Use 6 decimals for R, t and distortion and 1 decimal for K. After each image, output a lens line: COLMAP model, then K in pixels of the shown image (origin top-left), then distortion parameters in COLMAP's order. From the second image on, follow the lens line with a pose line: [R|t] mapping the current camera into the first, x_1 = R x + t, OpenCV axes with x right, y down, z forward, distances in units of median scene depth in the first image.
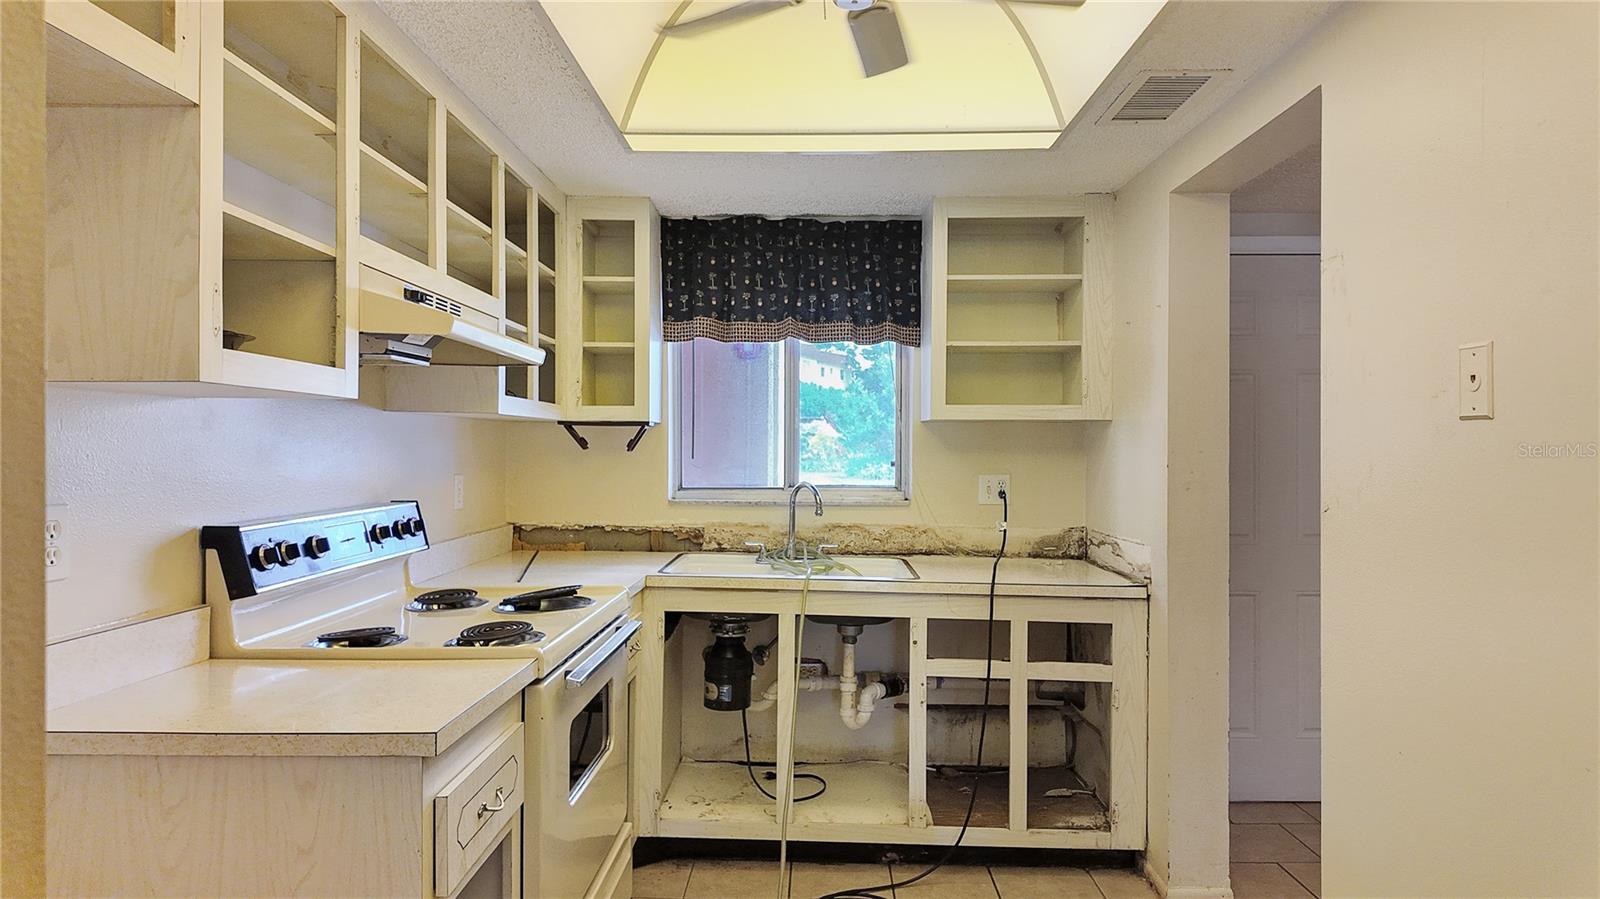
lens RADIAL K [[925.0, 0, 798.8], [0, 925.0, 449.8], [0, 0, 1]] dist [0.011723, -0.017177]
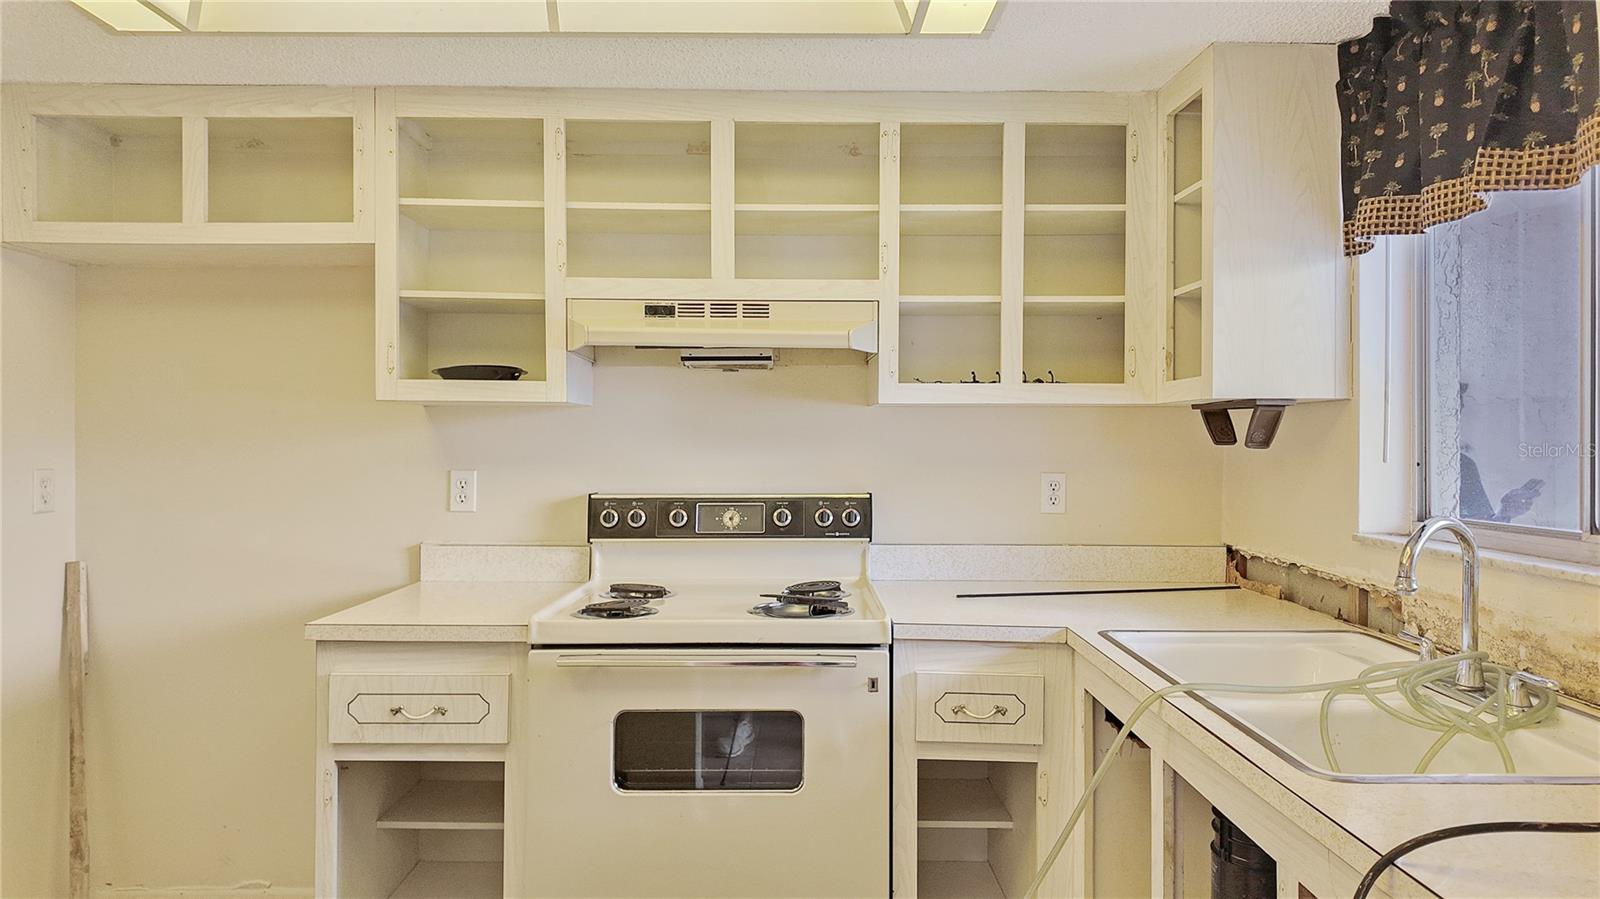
lens RADIAL K [[925.0, 0, 801.1], [0, 925.0, 449.8], [0, 0, 1]] dist [0.011723, -0.017177]
pose [[0.015913, 0.002317, -0.999871, 0.431500], [-0.001590, 0.999996, 0.002292, 0.001739], [0.999872, 0.001553, 0.015916, 0.664587]]
